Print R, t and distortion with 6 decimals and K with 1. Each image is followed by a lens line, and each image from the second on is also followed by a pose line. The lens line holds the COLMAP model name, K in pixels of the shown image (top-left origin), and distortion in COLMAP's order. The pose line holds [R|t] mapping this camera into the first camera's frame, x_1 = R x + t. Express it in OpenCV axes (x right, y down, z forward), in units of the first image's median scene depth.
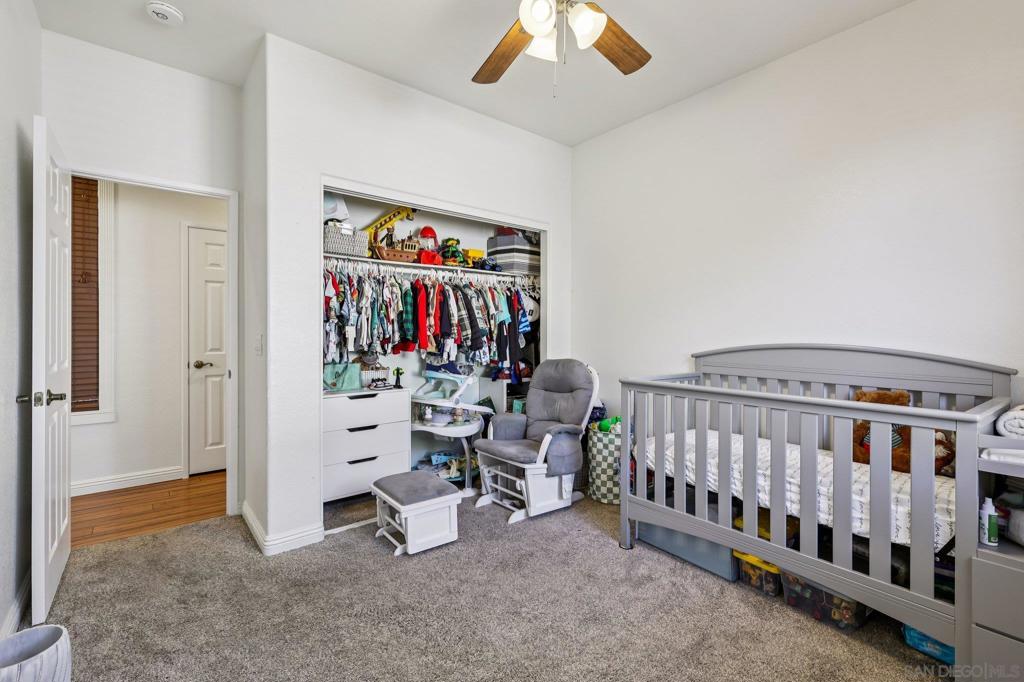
lens RADIAL K [[447.9, 0, 513.4], [0, 447.9, 338.9], [0, 0, 1]] dist [0.011852, 0.000093]
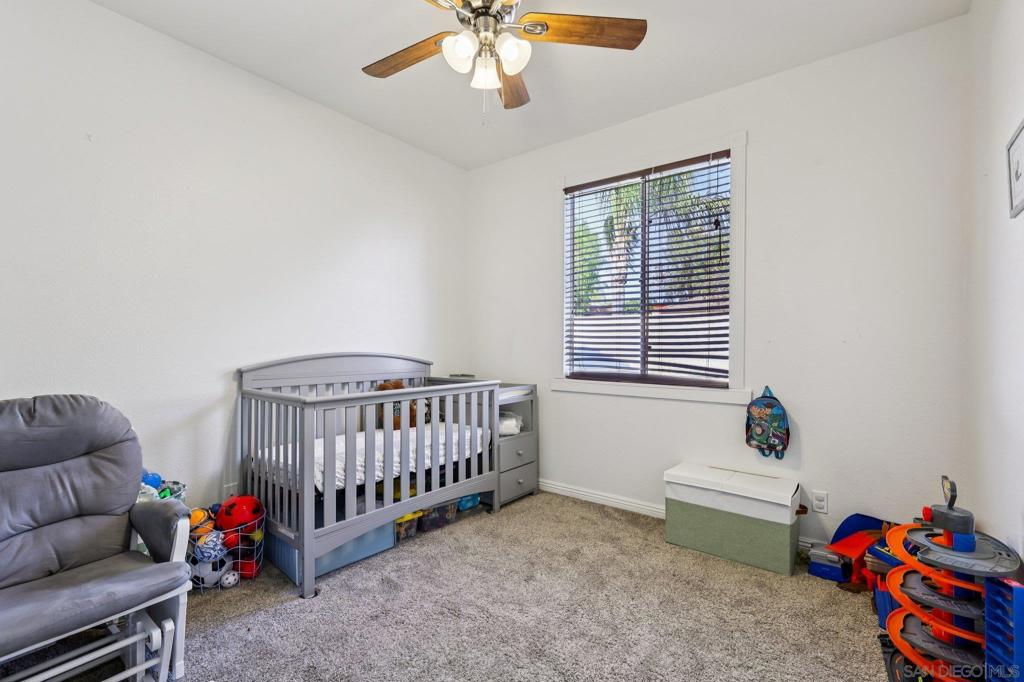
lens RADIAL K [[447.9, 0, 512.6], [0, 447.9, 338.3], [0, 0, 1]] dist [0.011852, 0.000093]
pose [[-0.216183, 0.001936, 0.976351, -0.801730], [0.004318, 0.999990, -0.001027, -0.030072], [-0.976343, 0.003994, -0.216189, 0.959129]]
